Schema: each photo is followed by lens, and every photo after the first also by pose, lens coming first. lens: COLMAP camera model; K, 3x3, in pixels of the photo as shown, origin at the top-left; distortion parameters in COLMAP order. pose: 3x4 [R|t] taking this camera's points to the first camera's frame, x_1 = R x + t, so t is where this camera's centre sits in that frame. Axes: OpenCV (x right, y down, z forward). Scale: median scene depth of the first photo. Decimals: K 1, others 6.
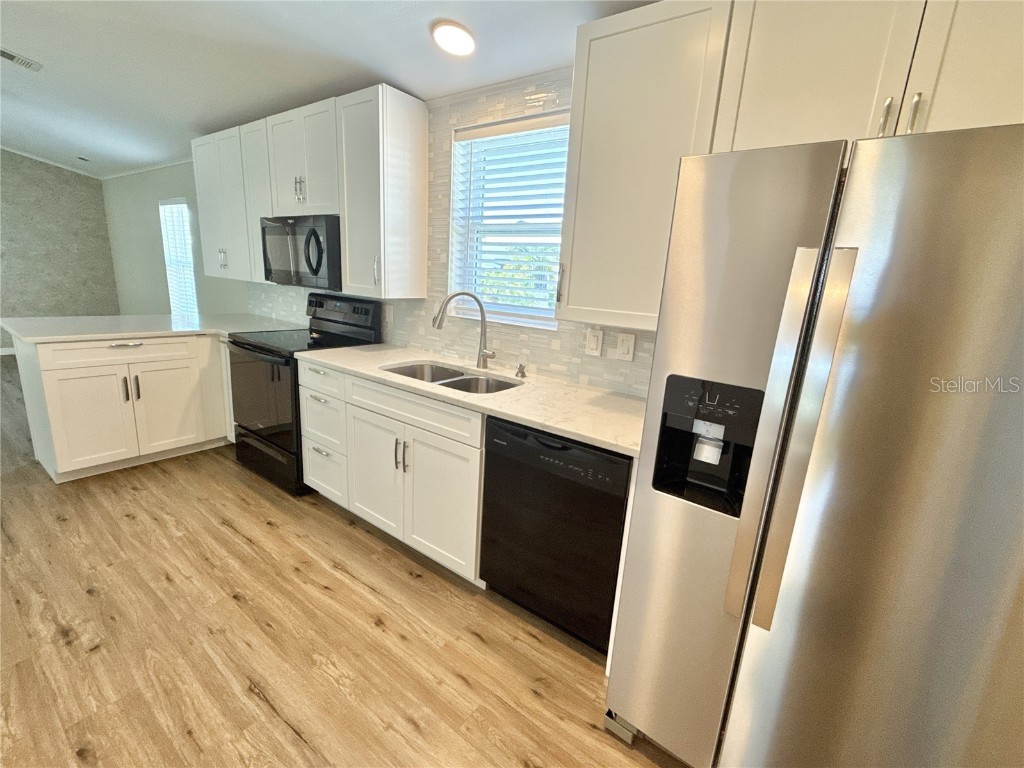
lens RADIAL K [[444.1, 0, 512.0], [0, 444.1, 384.0], [0, 0, 1]] dist [-0.000947, -0.000161]
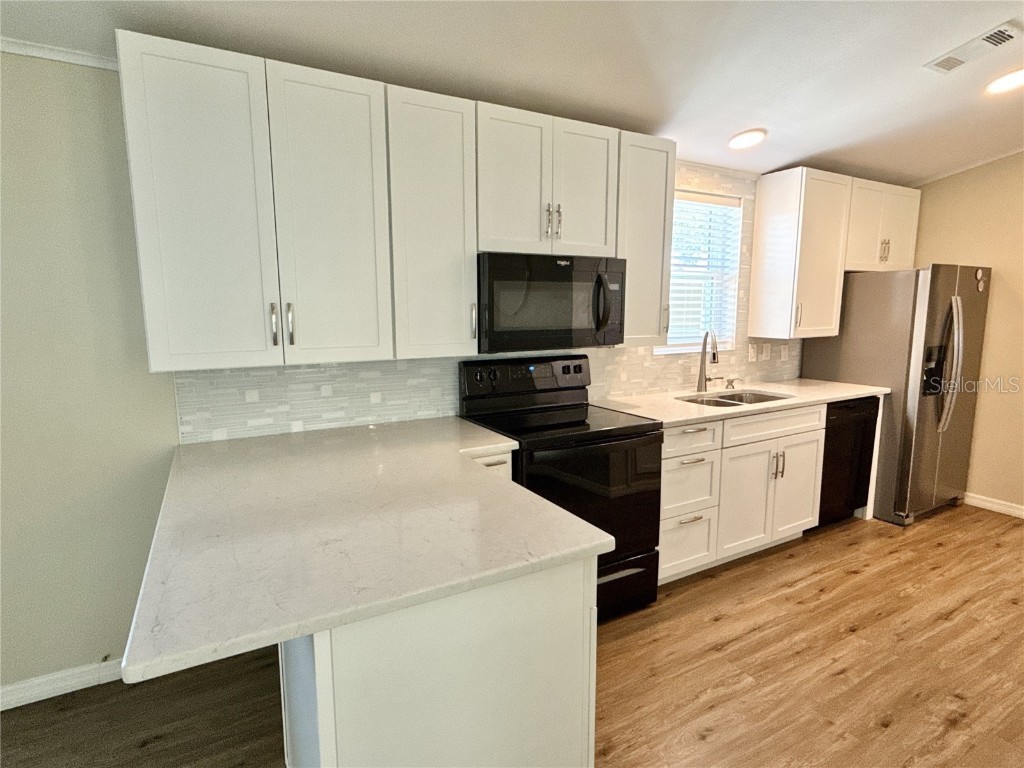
lens RADIAL K [[537.6, 0, 512.0], [0, 537.6, 384.0], [0, 0, 1]] dist [-0.001408, -0.000734]
pose [[0.414364, -0.193438, 0.889317, -1.852514], [0.246227, 0.964538, 0.095074, -0.379482], [-0.876171, 0.179579, 0.447299, 0.968107]]
